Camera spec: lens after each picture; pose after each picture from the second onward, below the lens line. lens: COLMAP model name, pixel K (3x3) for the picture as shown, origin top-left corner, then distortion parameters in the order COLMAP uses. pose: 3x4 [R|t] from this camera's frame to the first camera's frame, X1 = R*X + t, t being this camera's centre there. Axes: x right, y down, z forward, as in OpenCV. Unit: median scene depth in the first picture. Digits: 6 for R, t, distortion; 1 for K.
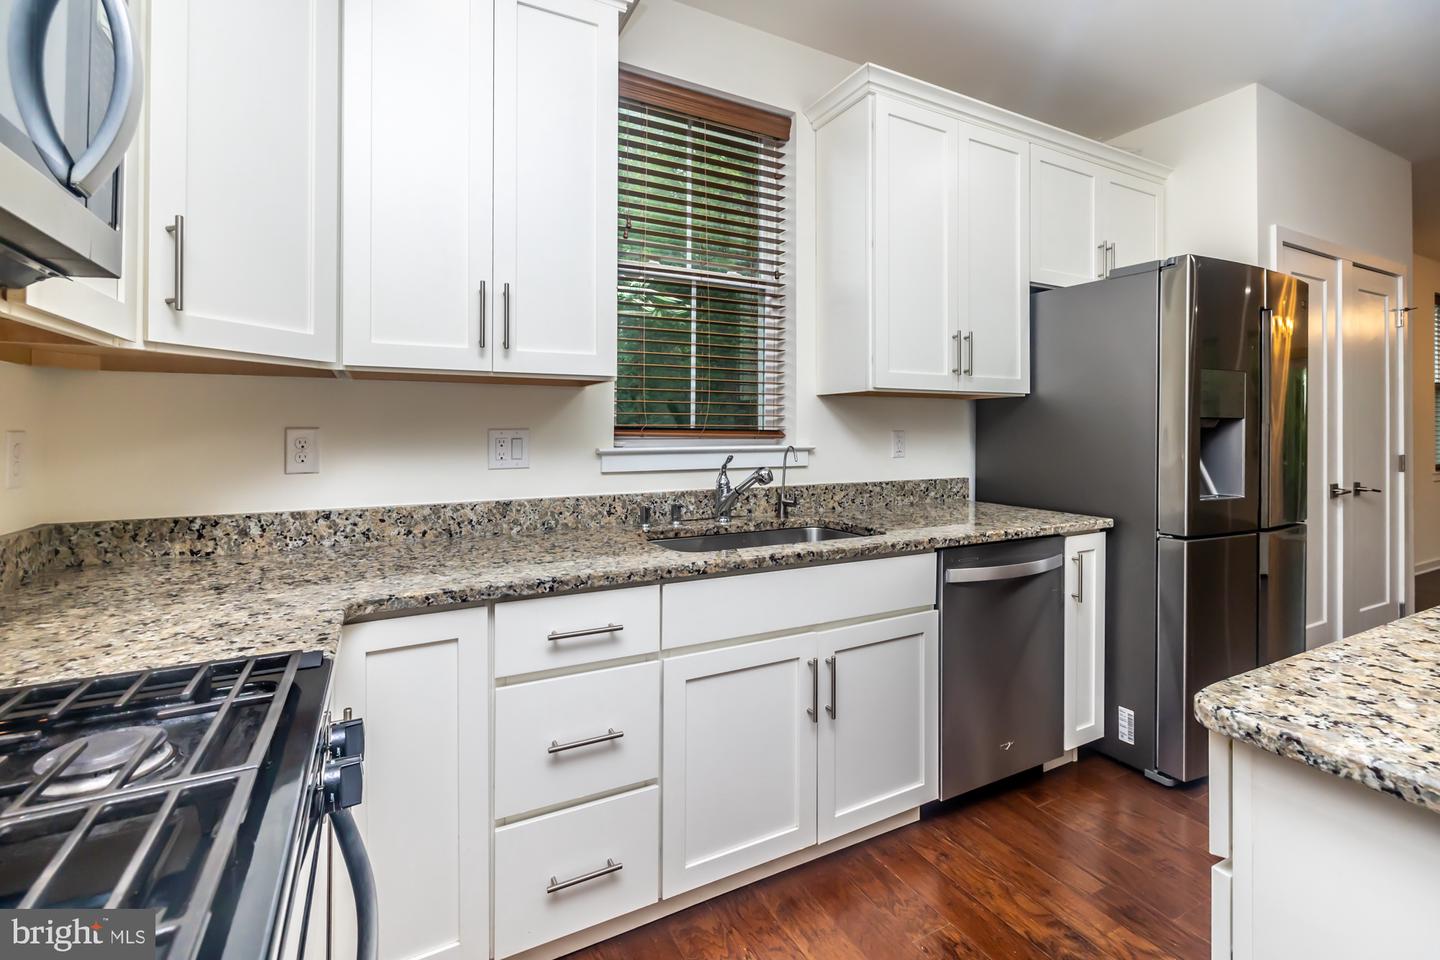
lens RADIAL K [[634.5, 0, 681.3], [0, 634.5, 428.2], [0, 0, 1]] dist [-0.001081, -0.000019]
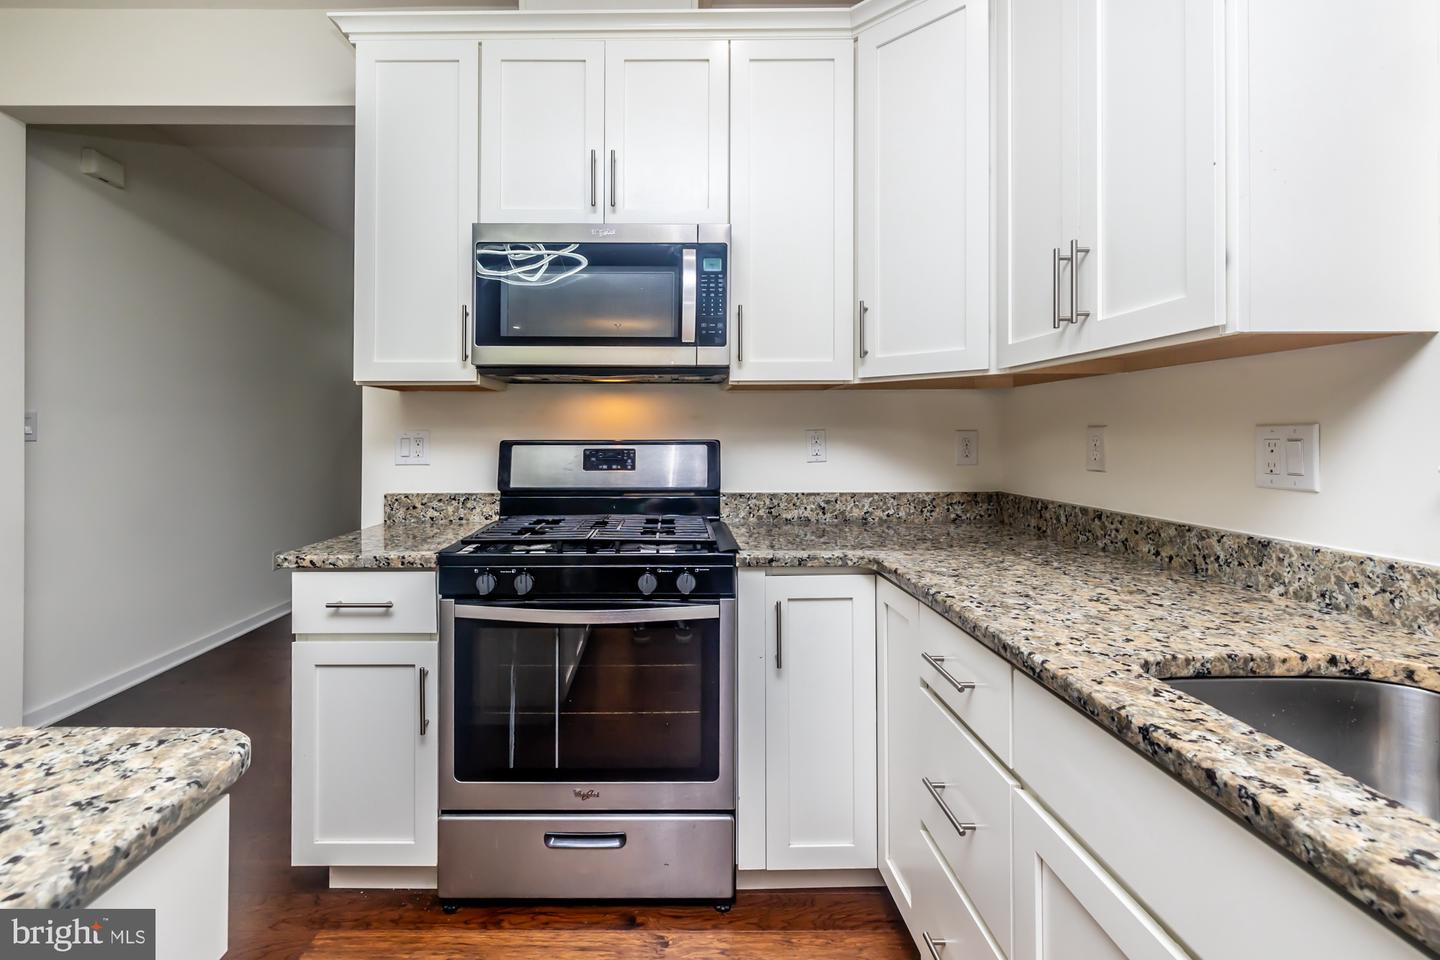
lens RADIAL K [[634.5, 0, 681.3], [0, 634.5, 428.2], [0, 0, 1]] dist [-0.001081, -0.000019]
pose [[-0.430290, -0.006875, -0.902664, 0.599233], [0.004388, 0.999943, -0.009708, 0.010588], [0.902680, -0.008138, -0.430236, 0.849572]]
